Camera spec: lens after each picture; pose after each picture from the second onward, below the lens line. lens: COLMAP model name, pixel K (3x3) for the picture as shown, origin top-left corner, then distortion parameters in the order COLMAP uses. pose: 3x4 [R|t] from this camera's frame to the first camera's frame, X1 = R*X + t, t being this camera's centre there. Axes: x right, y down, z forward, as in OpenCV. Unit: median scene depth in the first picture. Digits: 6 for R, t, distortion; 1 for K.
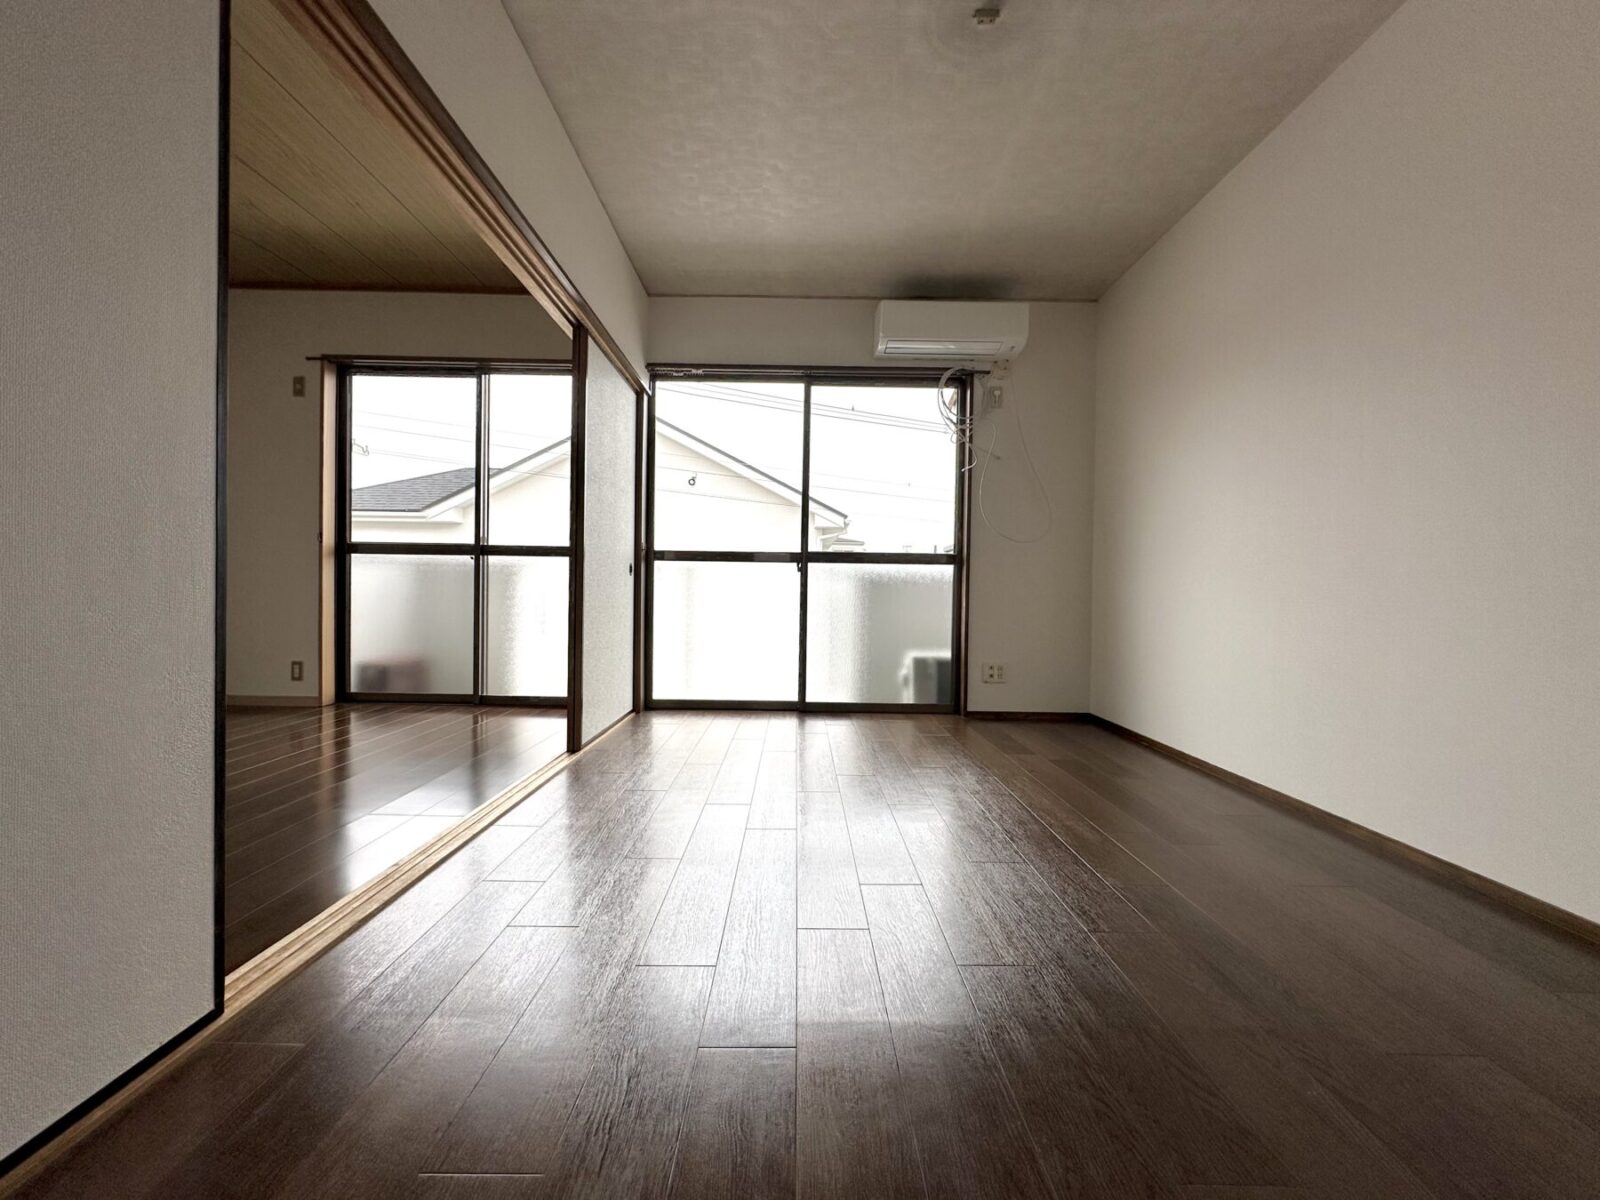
lens RADIAL K [[633.4, 0, 797.9], [0, 633.4, 594.2], [0, 0, 1]] dist [-0.002213, -0.000080]
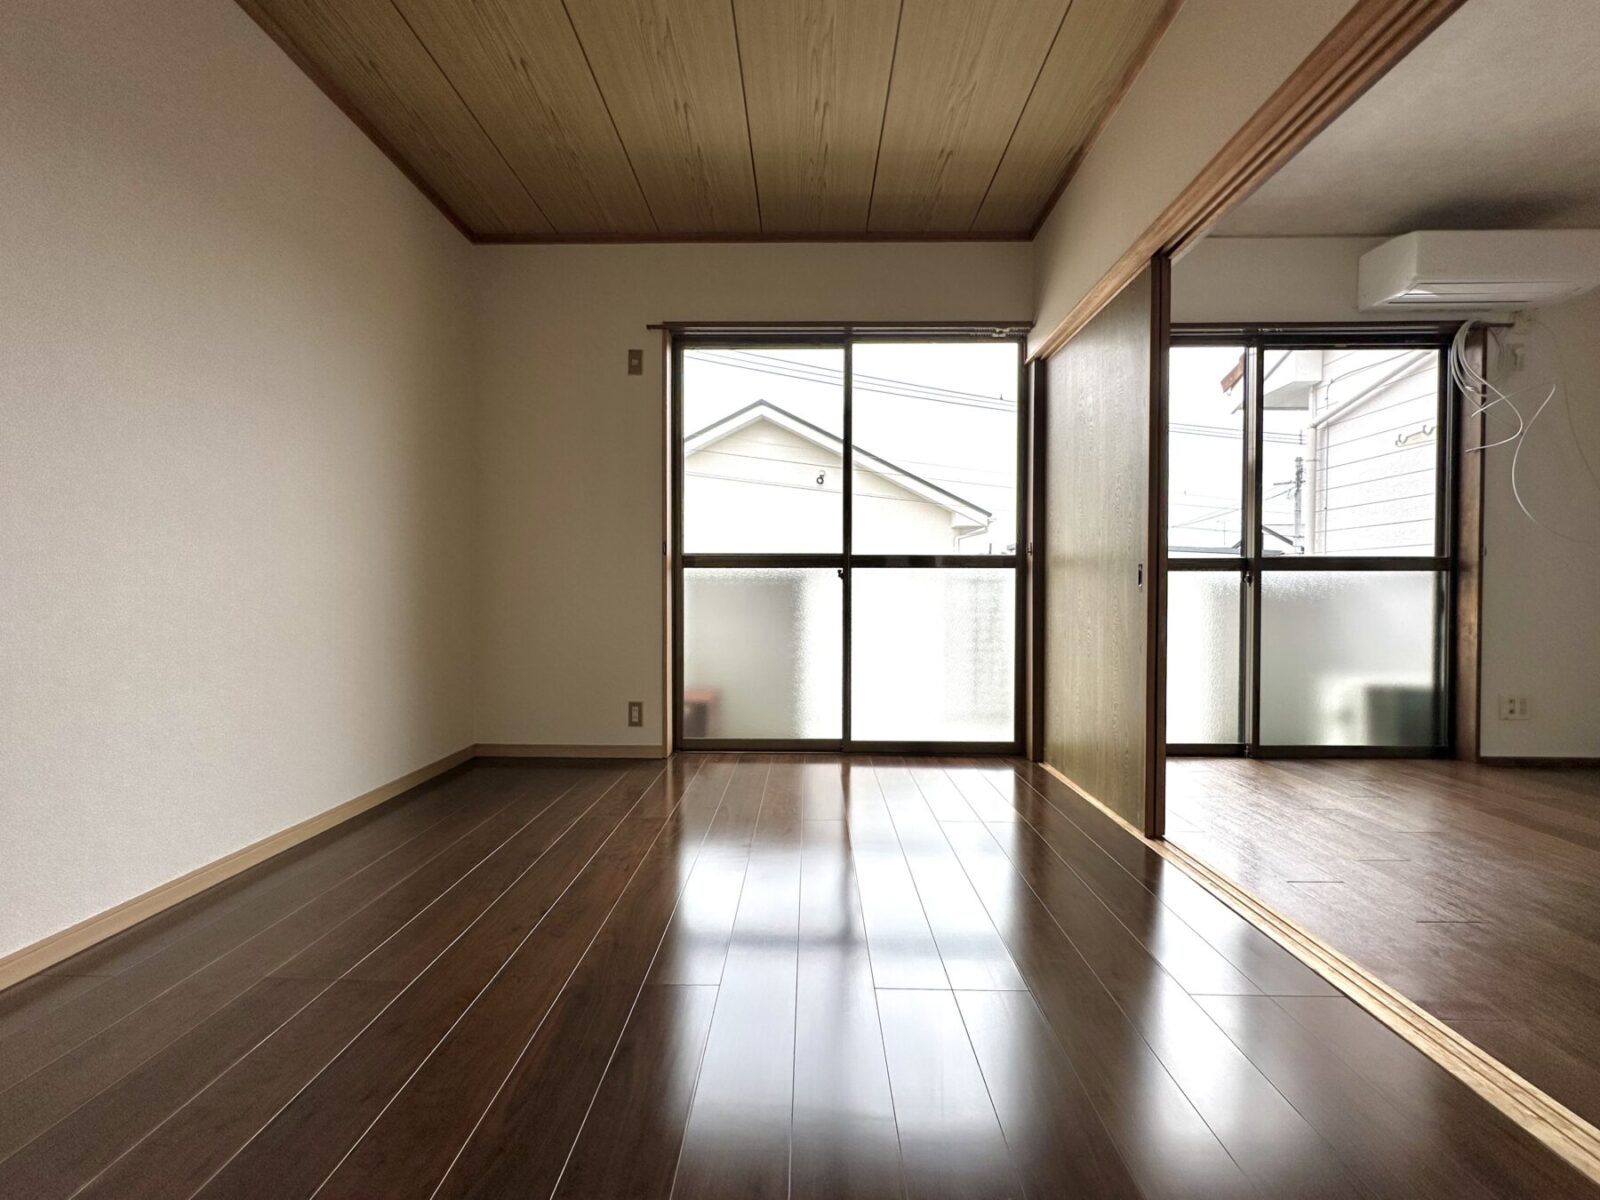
lens RADIAL K [[638.4, 0, 800.2], [0, 638.4, 598.1], [0, 0, 1]] dist [0.001475, 0.000155]
pose [[0.999679, -0.013837, -0.021212, -0.558701], [0.013824, 0.999904, -0.000764, -0.023432], [0.021221, 0.000470, 0.999775, 0.187067]]
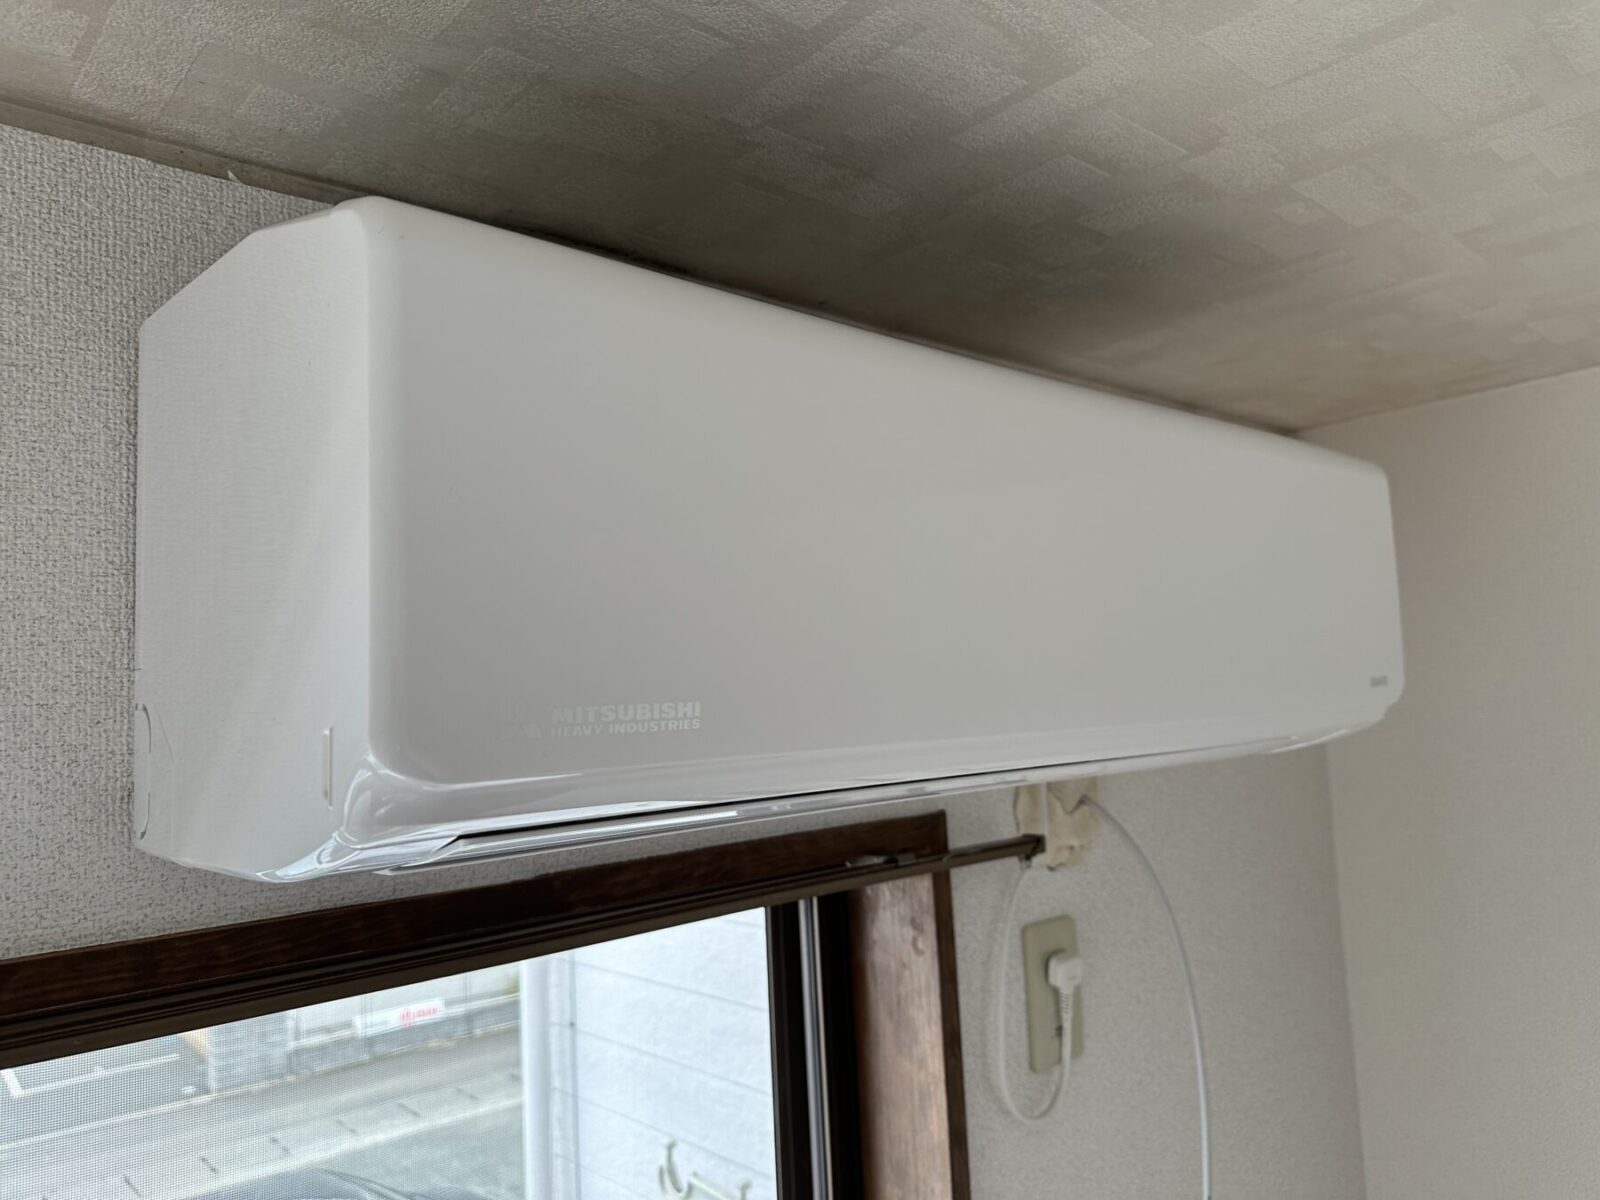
lens RADIAL K [[1116.4, 0, 800.0], [0, 1116.4, 600.0], [0, 0, 1]] dist [0.053660, -0.069125]
pose [[0.751157, 0.020245, 0.659813, 0.087908], [0.074694, 0.990504, -0.115426, -0.375715], [-0.655884, 0.135987, 0.742512, 0.823431]]
